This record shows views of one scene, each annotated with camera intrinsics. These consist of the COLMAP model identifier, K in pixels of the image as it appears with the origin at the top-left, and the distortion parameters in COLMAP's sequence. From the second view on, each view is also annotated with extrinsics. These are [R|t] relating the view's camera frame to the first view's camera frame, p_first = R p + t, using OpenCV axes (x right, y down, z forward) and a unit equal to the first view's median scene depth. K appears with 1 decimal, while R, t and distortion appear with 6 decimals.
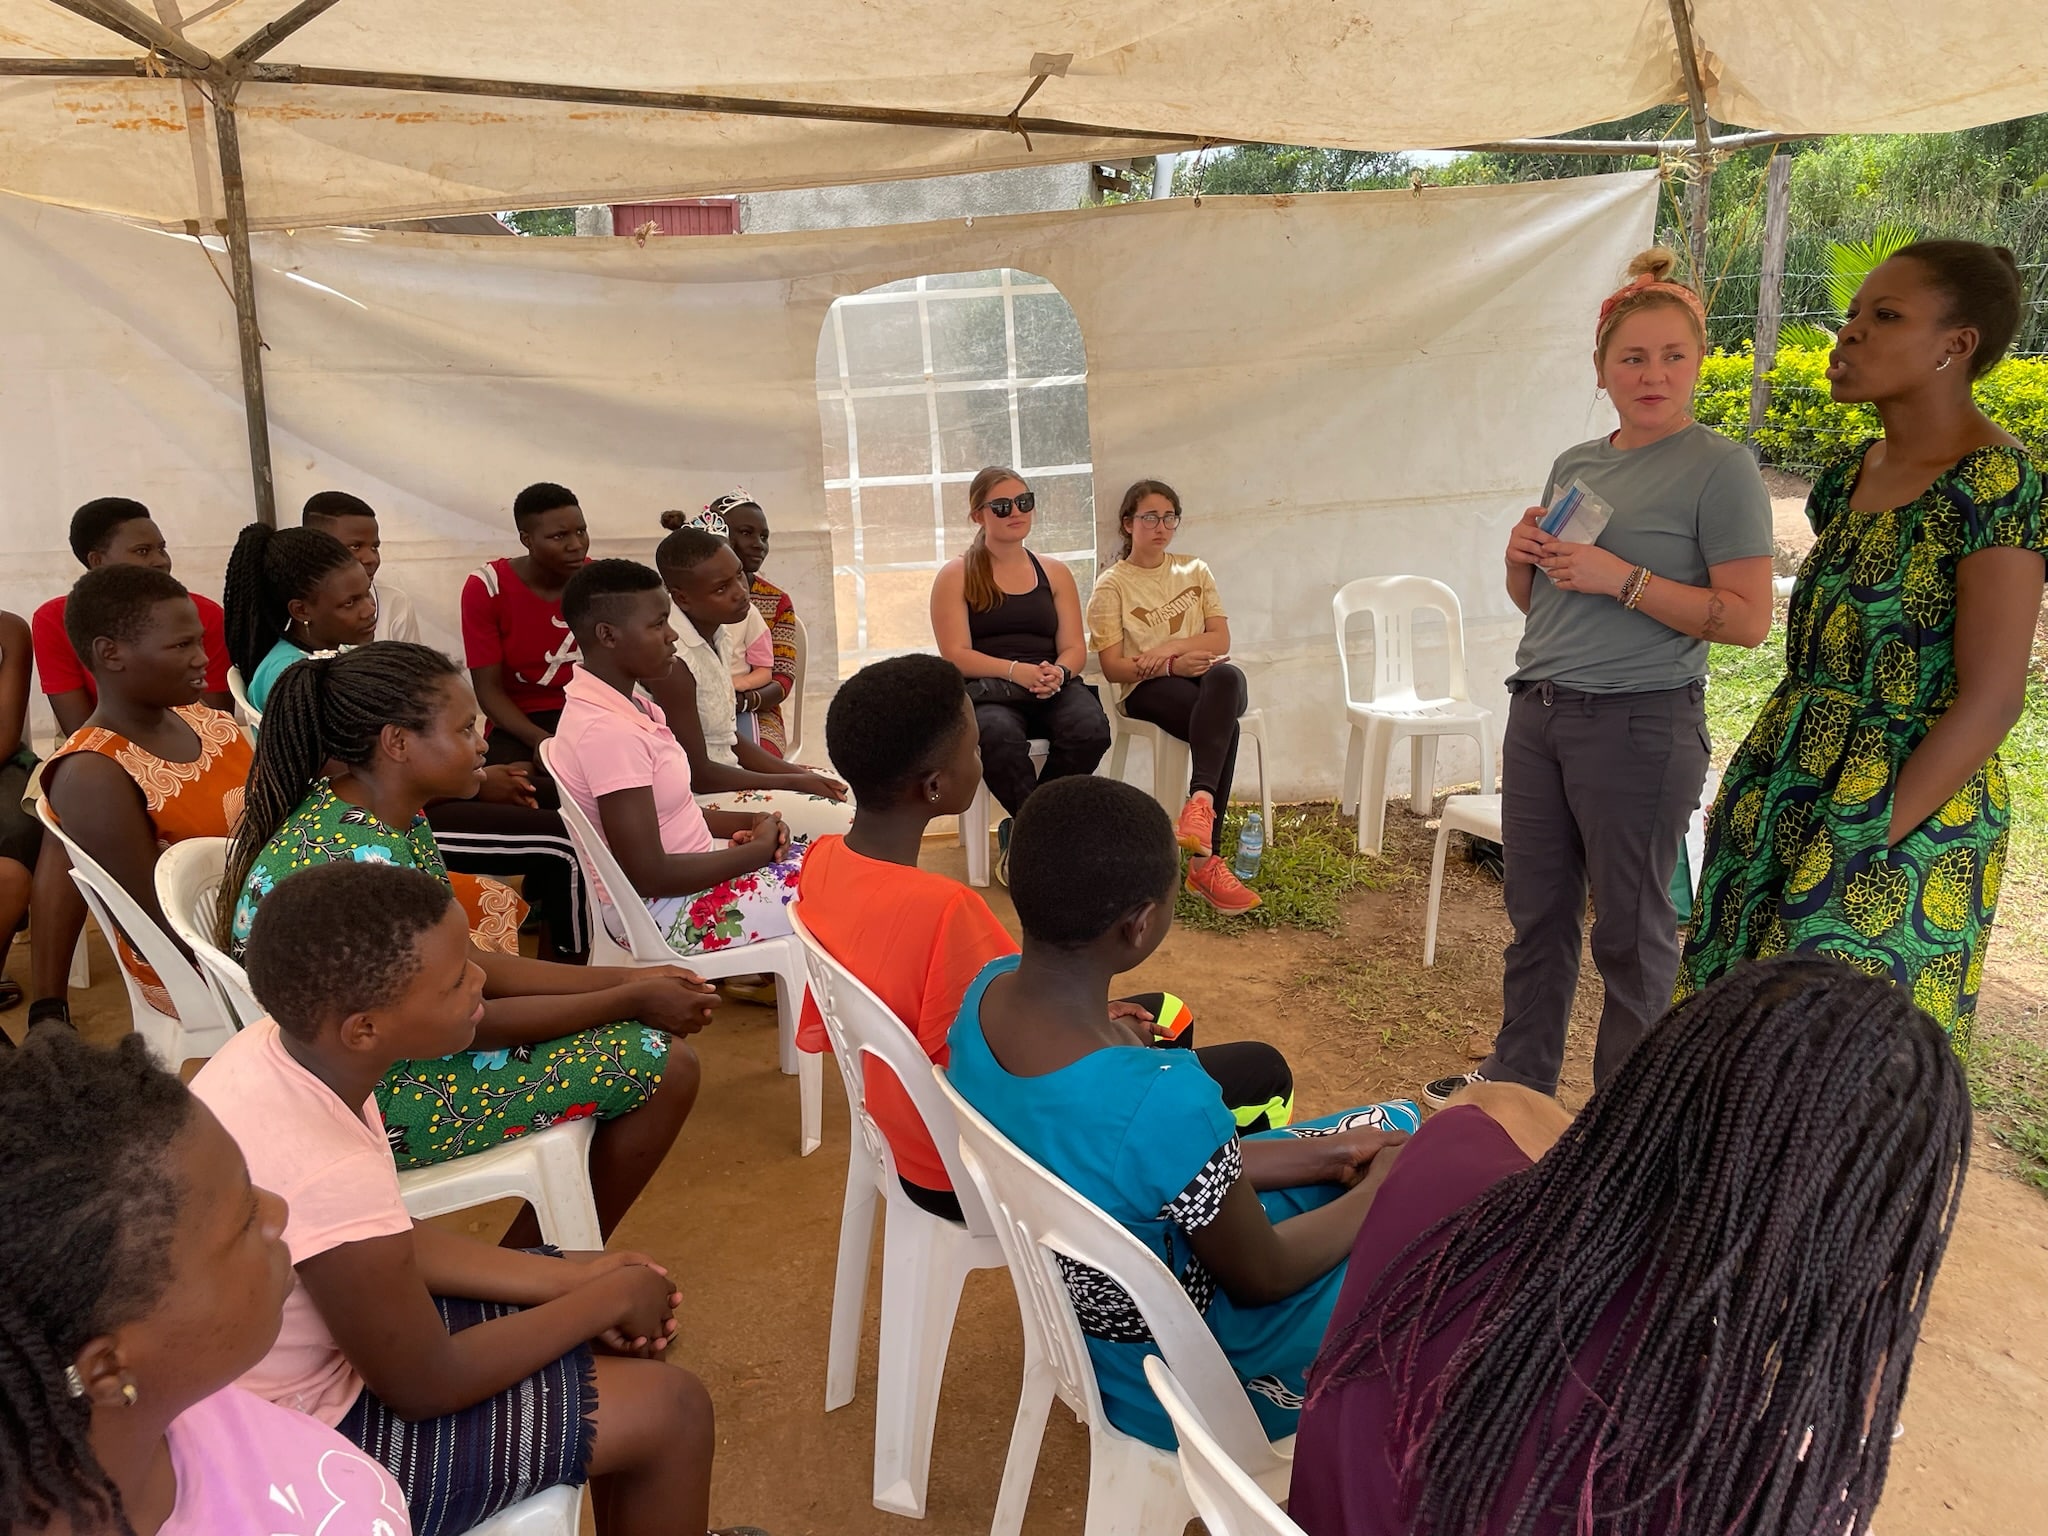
lens RADIAL K [[1515.8, 0, 1027.1], [0, 1515.8, 777.9], [0, 0, 1]] dist [0.048039, -0.058133]
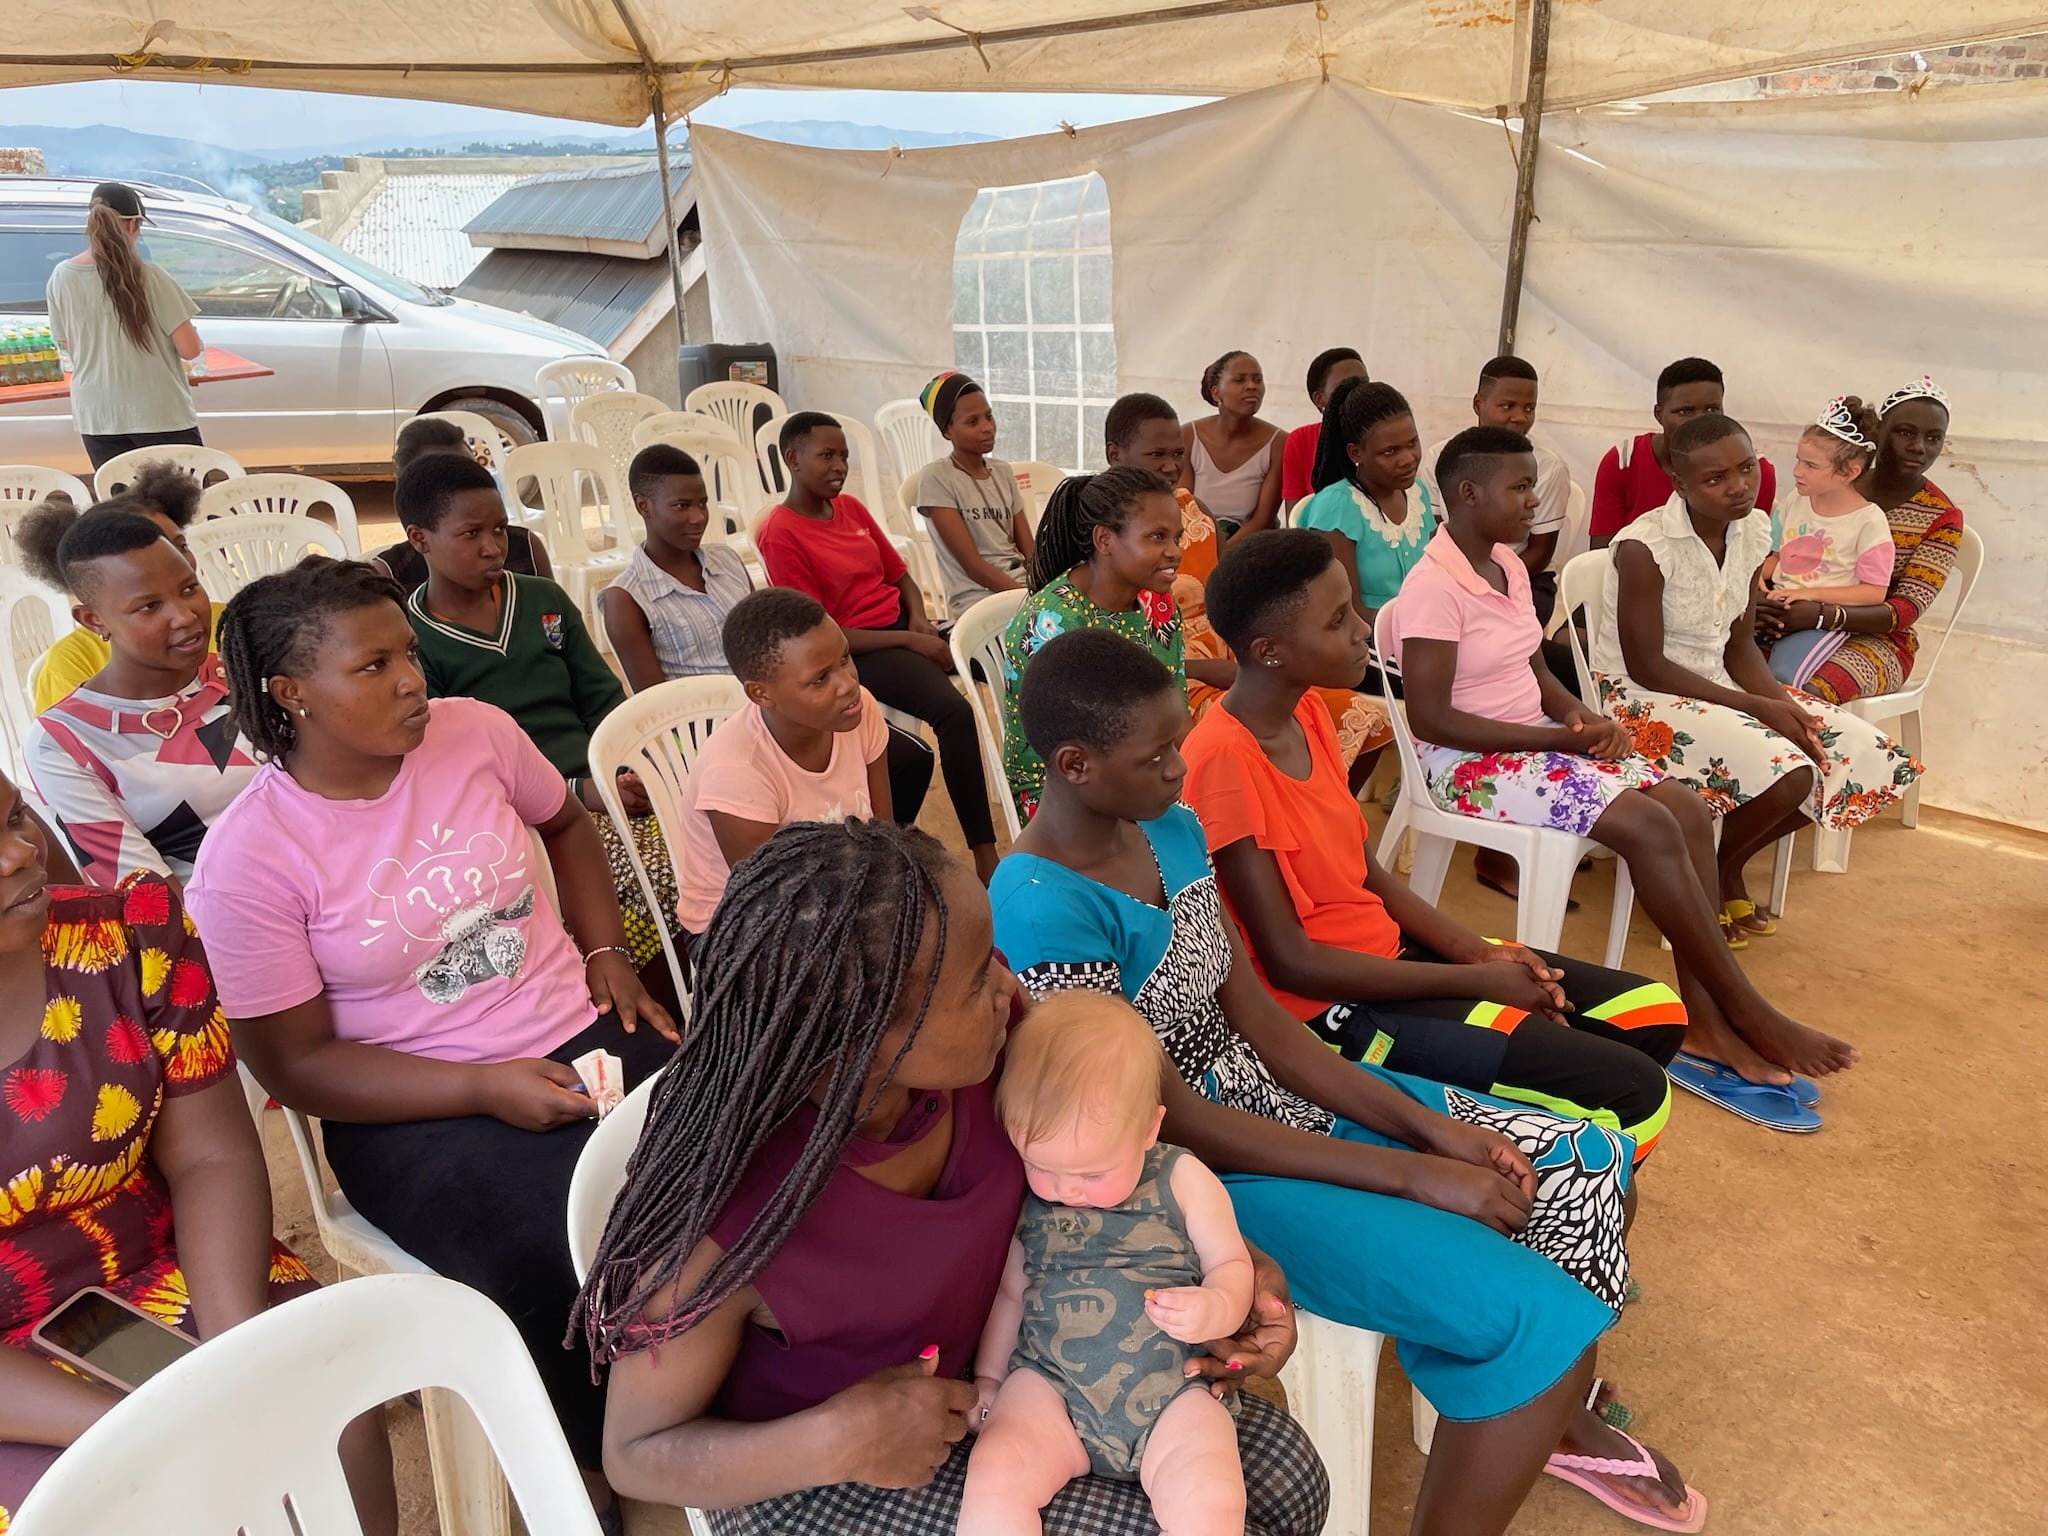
lens RADIAL K [[1515.8, 0, 1018.6], [0, 1515.8, 764.1], [0, 0, 1]] dist [0.048039, -0.058133]
pose [[0.523275, 0.283482, -0.803630, 0.313236], [-0.224630, 0.955579, 0.190817, -0.033781], [0.822025, 0.080669, 0.563708, 0.106716]]
